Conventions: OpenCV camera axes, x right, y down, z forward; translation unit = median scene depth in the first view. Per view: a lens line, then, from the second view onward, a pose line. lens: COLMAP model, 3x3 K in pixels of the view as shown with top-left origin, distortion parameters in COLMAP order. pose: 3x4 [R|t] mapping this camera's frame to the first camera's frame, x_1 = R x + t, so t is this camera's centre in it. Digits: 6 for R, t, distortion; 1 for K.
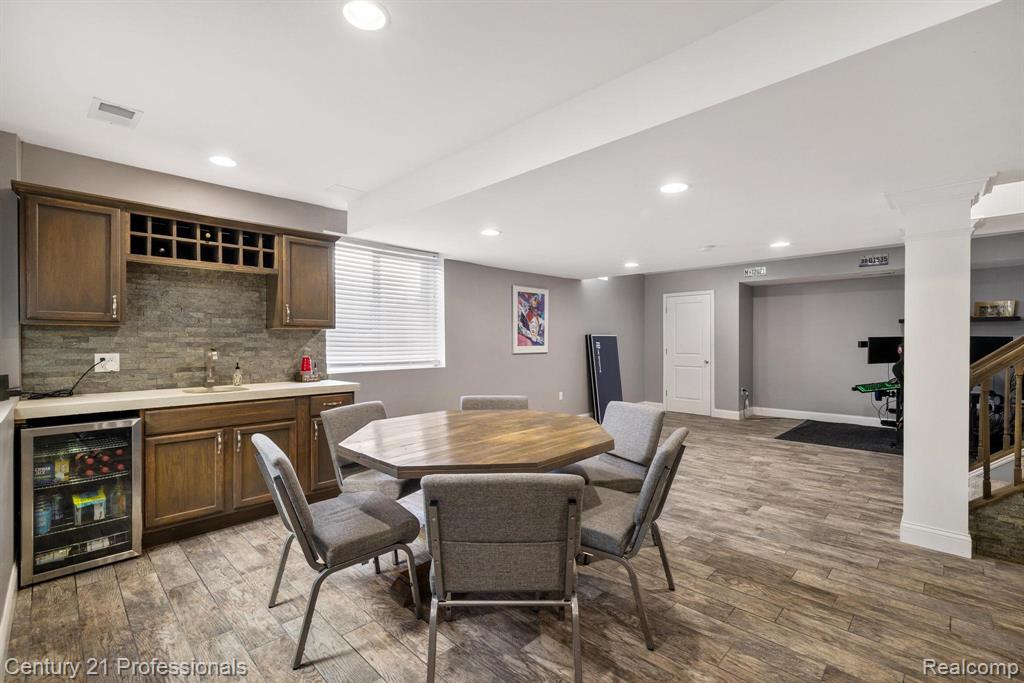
lens RADIAL K [[448.1, 0, 514.2], [0, 448.1, 338.4], [0, 0, 1]] dist [0.005612, 0.000911]
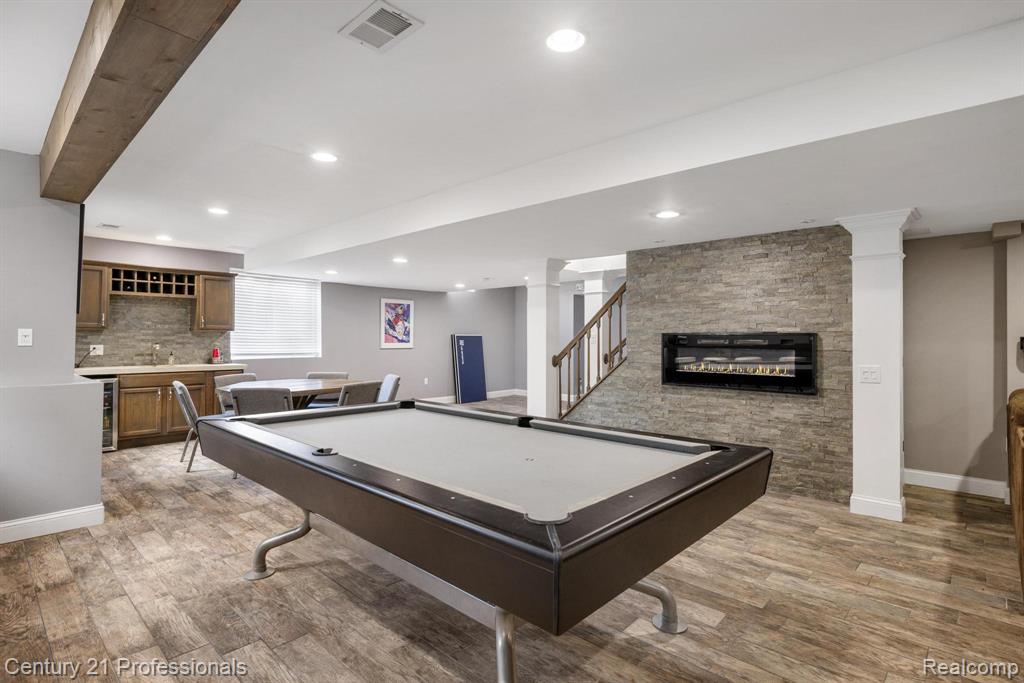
lens RADIAL K [[504.7, 0, 510.3], [0, 504.7, 328.8], [0, 0, 1]] dist [0.006083, 0.000147]
pose [[0.999890, 0.002873, 0.014558, 0.658414], [-0.002620, 0.999846, -0.017370, -0.000648], [-0.014606, 0.017330, 0.999743, -0.962687]]
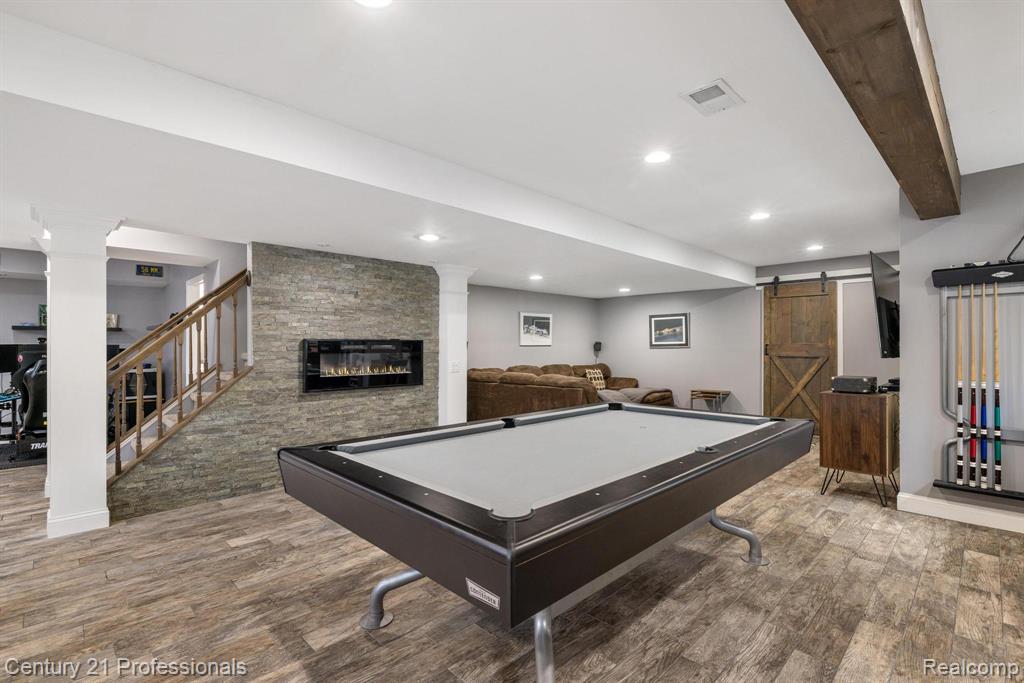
lens RADIAL K [[476.8, 0, 511.3], [0, 476.8, 341.3], [0, 0, 1]] dist [-0.001229, -0.000800]
pose [[0.022981, 0.008068, 0.999703, -0.200060], [-0.000529, 0.999967, -0.008058, 0.002732], [-0.999736, -0.000344, 0.022984, -0.085249]]
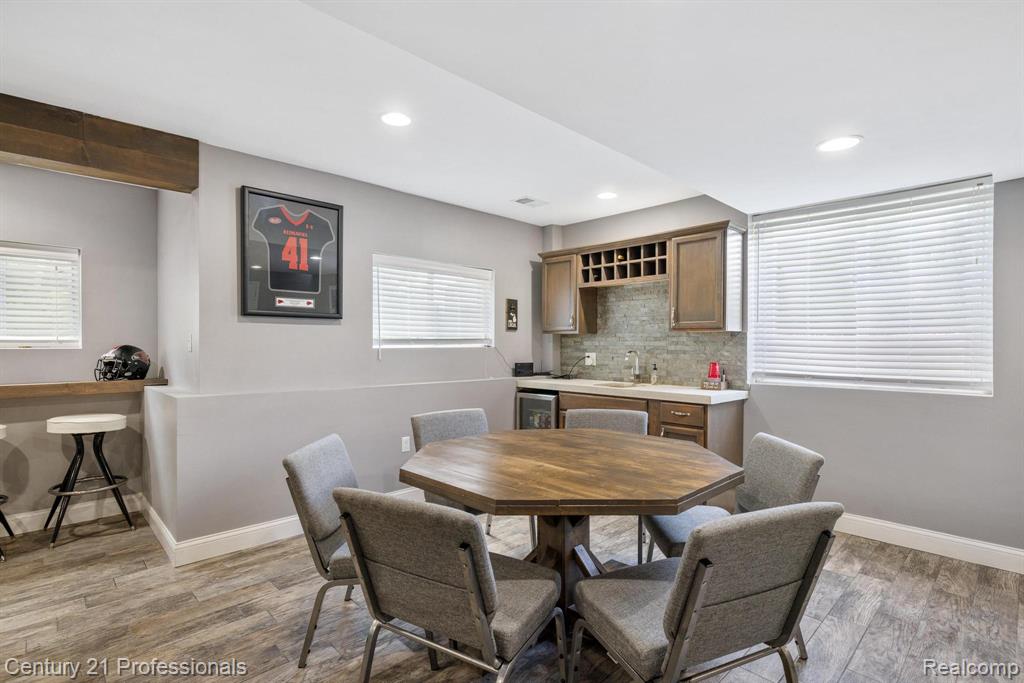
lens RADIAL K [[500.2, 0, 511.4], [0, 500.2, 348.4], [0, 0, 1]] dist [-0.000832, 0.001906]
pose [[-0.035993, 0.008998, -0.999312, 0.662304], [0.001438, 0.999959, 0.008952, 0.004406], [0.999351, -0.001115, -0.036004, 0.739068]]
